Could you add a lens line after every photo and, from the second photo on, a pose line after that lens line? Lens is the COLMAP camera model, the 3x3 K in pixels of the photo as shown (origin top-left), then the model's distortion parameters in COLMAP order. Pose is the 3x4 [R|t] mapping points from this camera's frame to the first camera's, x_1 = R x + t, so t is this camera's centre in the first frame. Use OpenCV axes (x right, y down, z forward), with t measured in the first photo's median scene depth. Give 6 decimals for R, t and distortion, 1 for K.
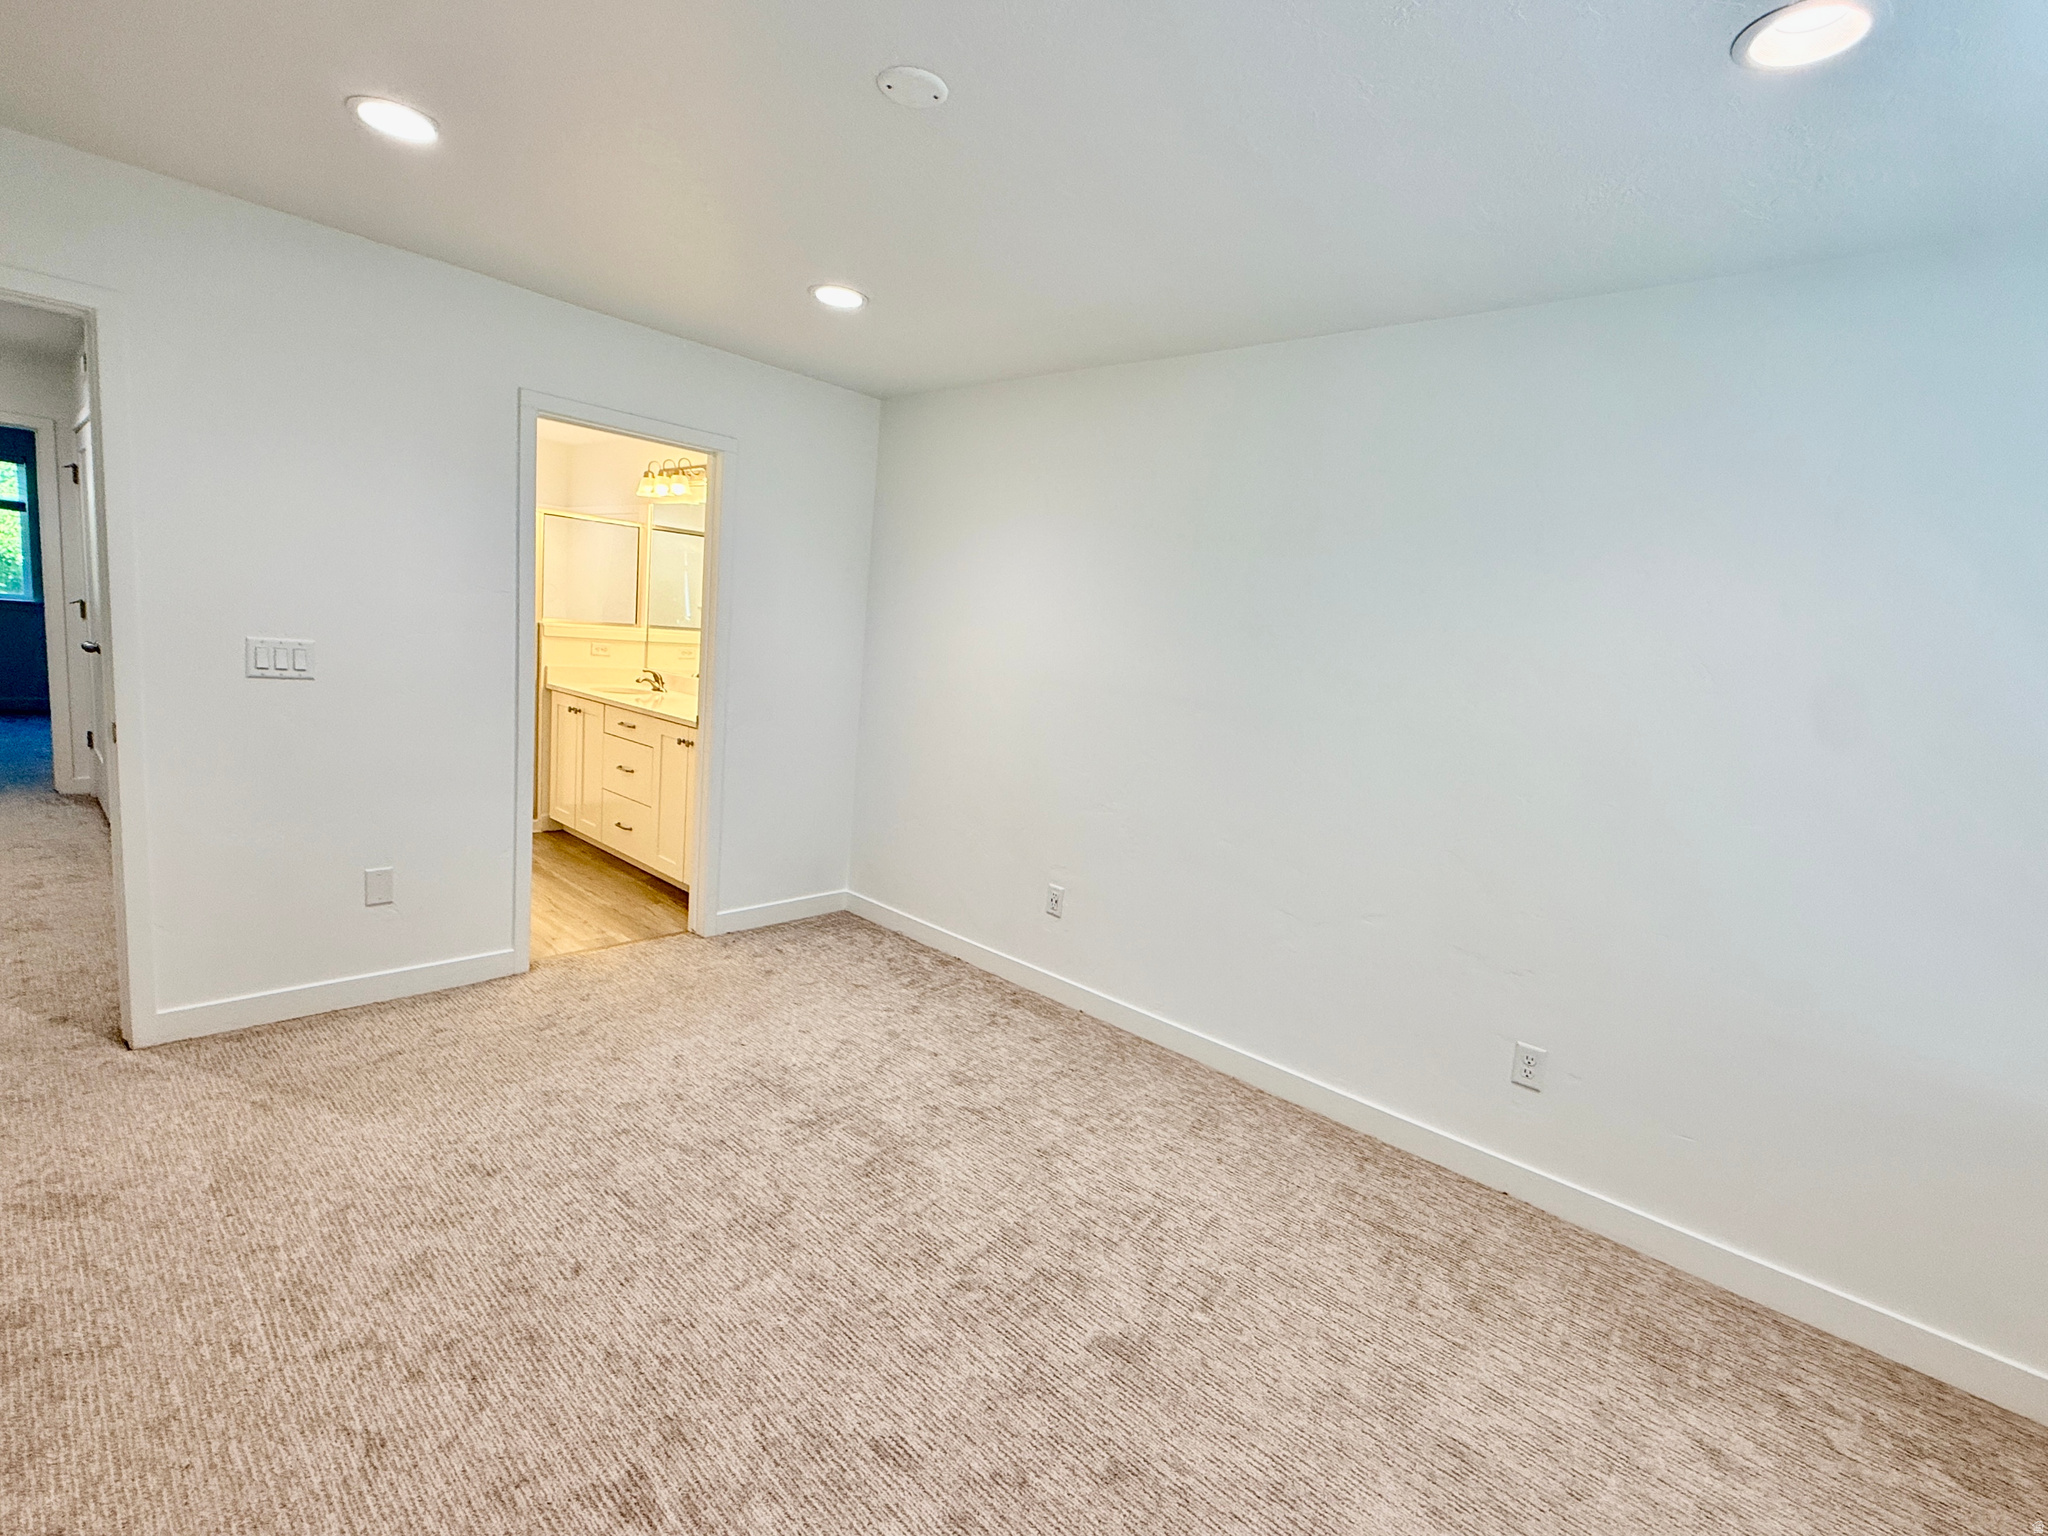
lens RADIAL K [[938.9, 0, 1024.0], [0, 938.9, 768.0], [0, 0, 1]] dist [-0.002603, -0.000257]
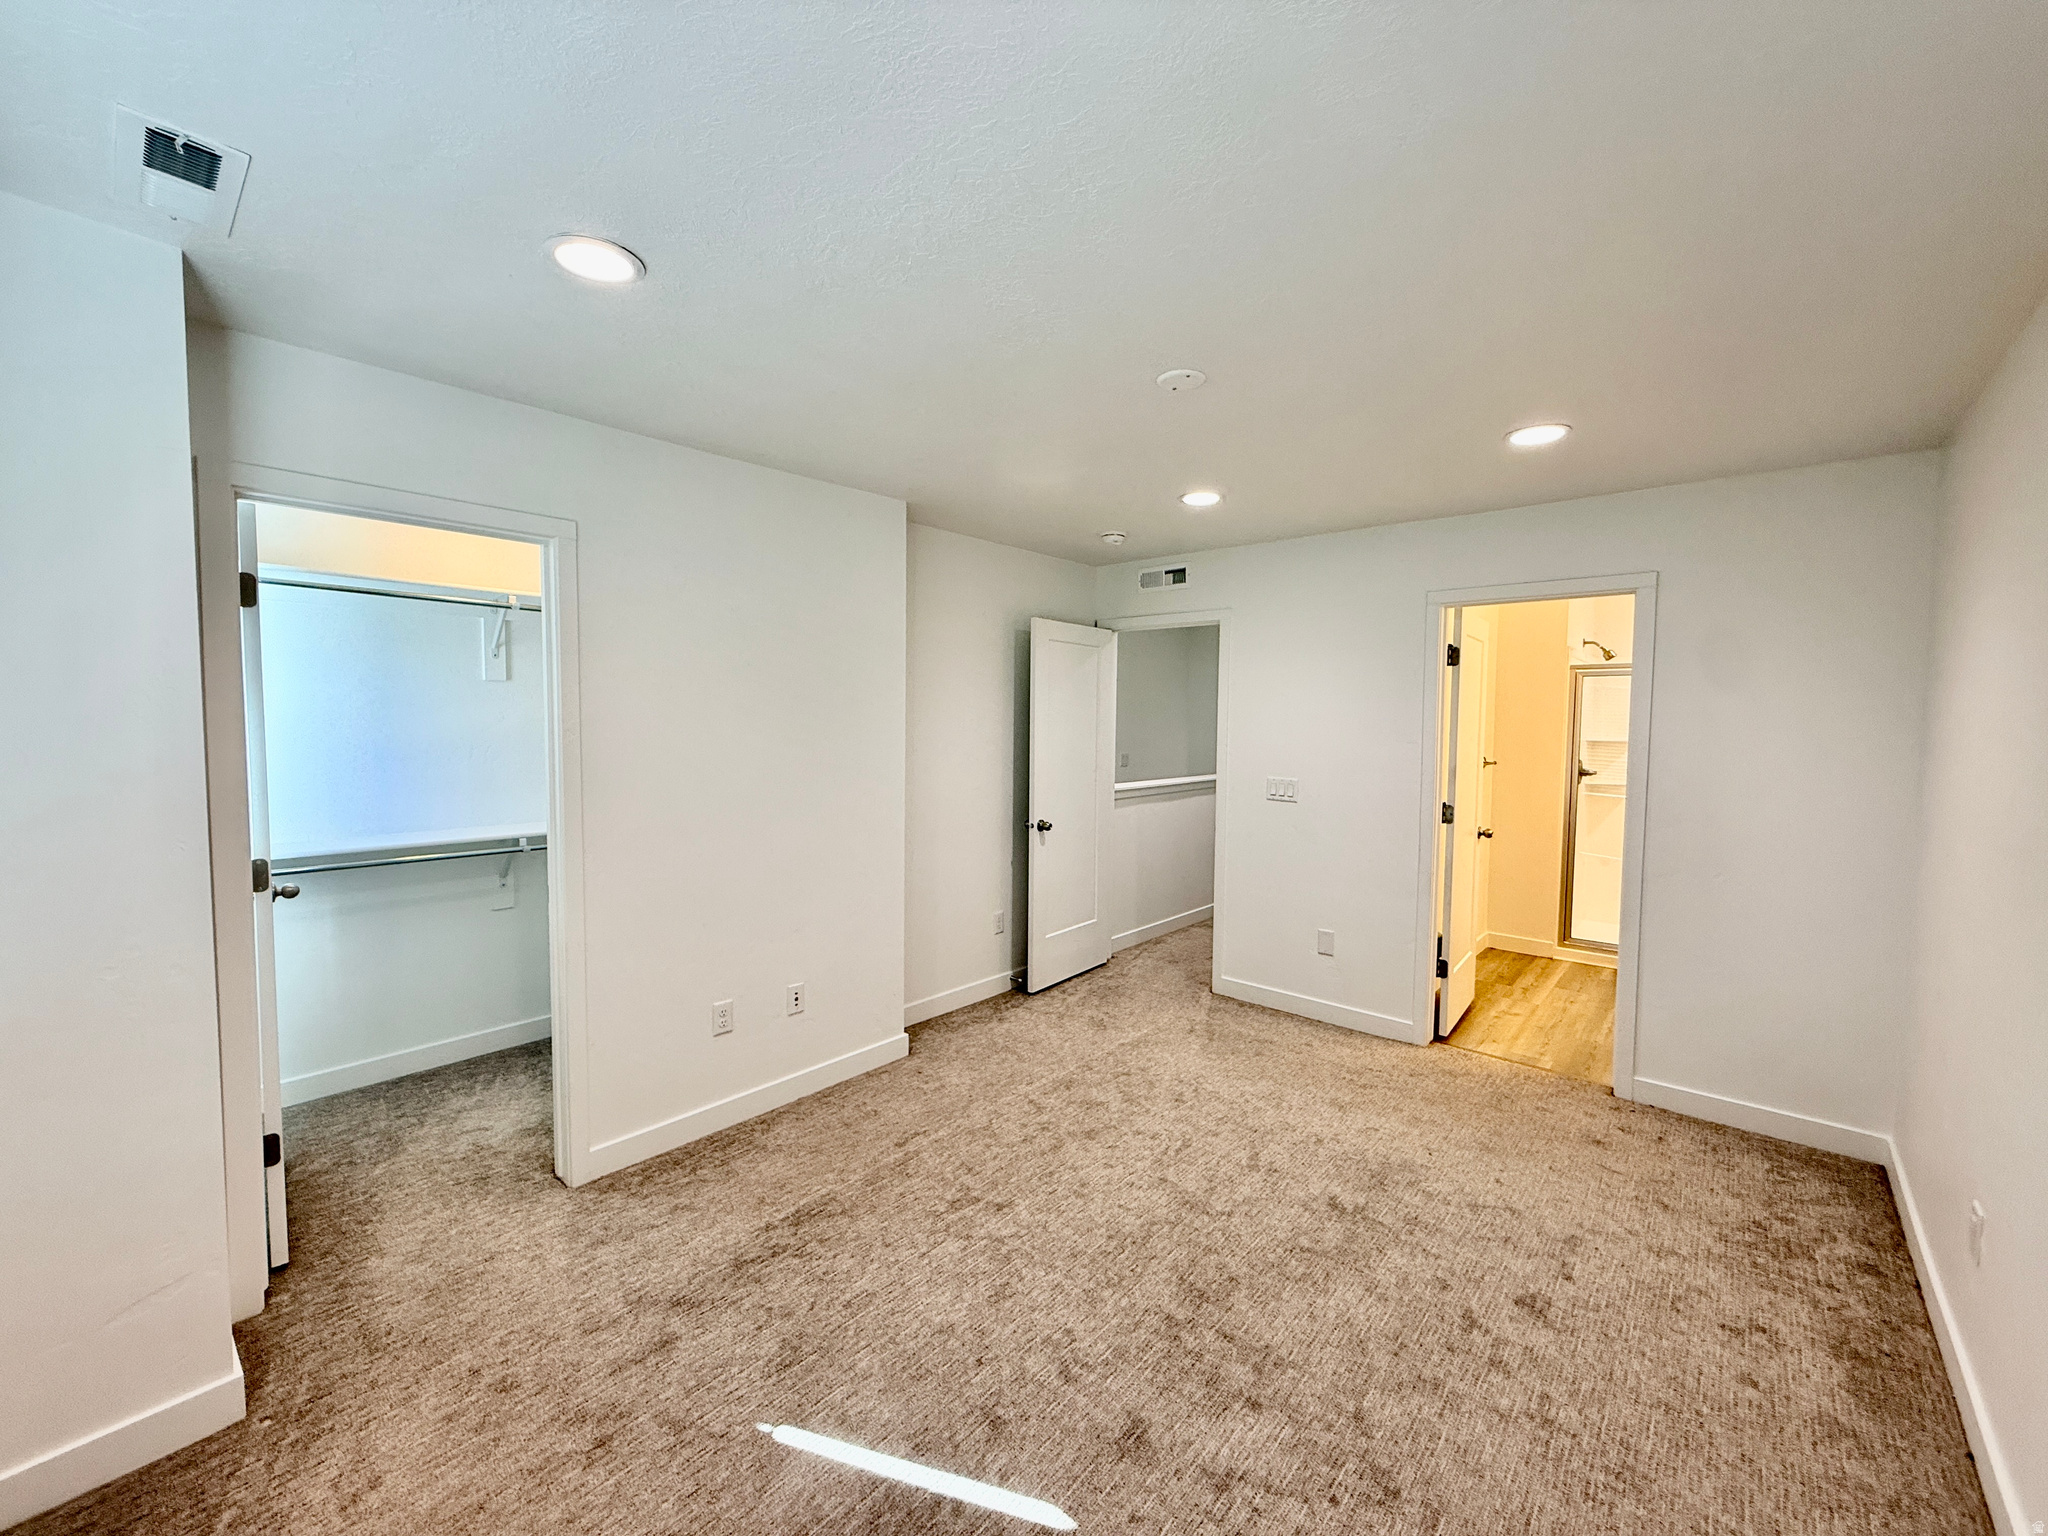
lens RADIAL K [[815.9, 0, 1016.7], [0, 815.9, 763.8], [0, 0, 1]] dist [-0.000372, 0.000113]
pose [[0.008771, -0.032182, -0.999444, 0.551994], [-0.154376, 0.987456, -0.033151, -0.031681], [0.987973, 0.154581, 0.003693, 0.412185]]
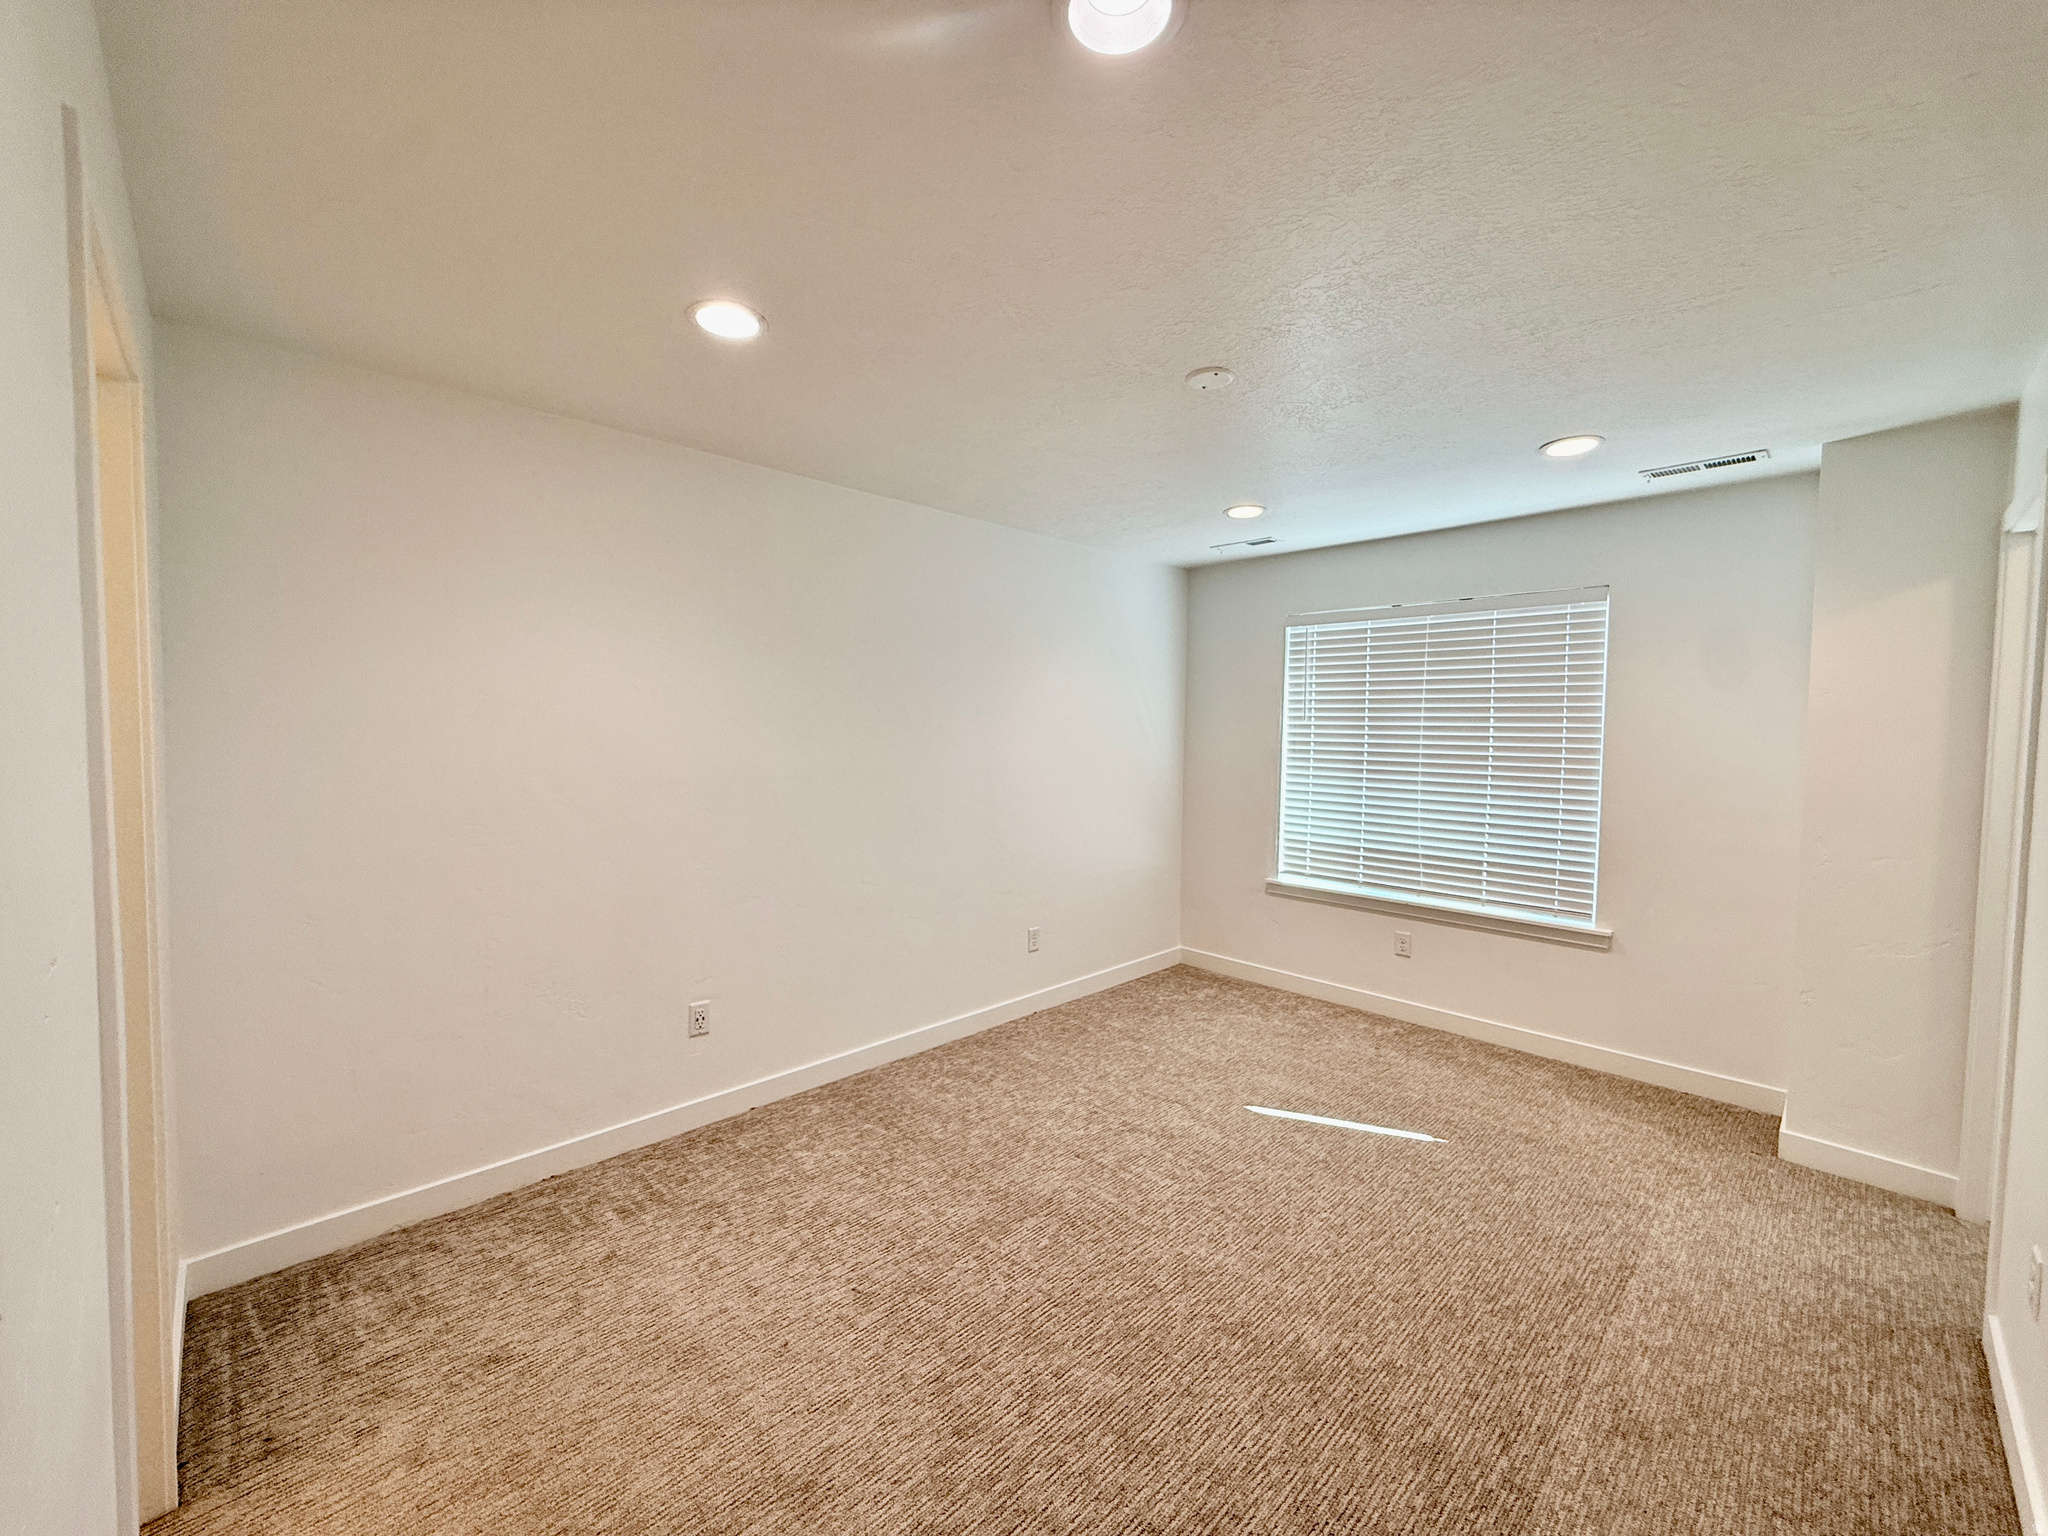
lens RADIAL K [[815.9, 0, 1016.7], [0, 815.9, 763.8], [0, 0, 1]] dist [-0.000372, 0.000113]
pose [[0.058610, -0.134188, 0.989221, -0.740265], [0.138647, 0.982415, 0.125050, -0.167638], [-0.988606, 0.129823, 0.076184, 0.635499]]
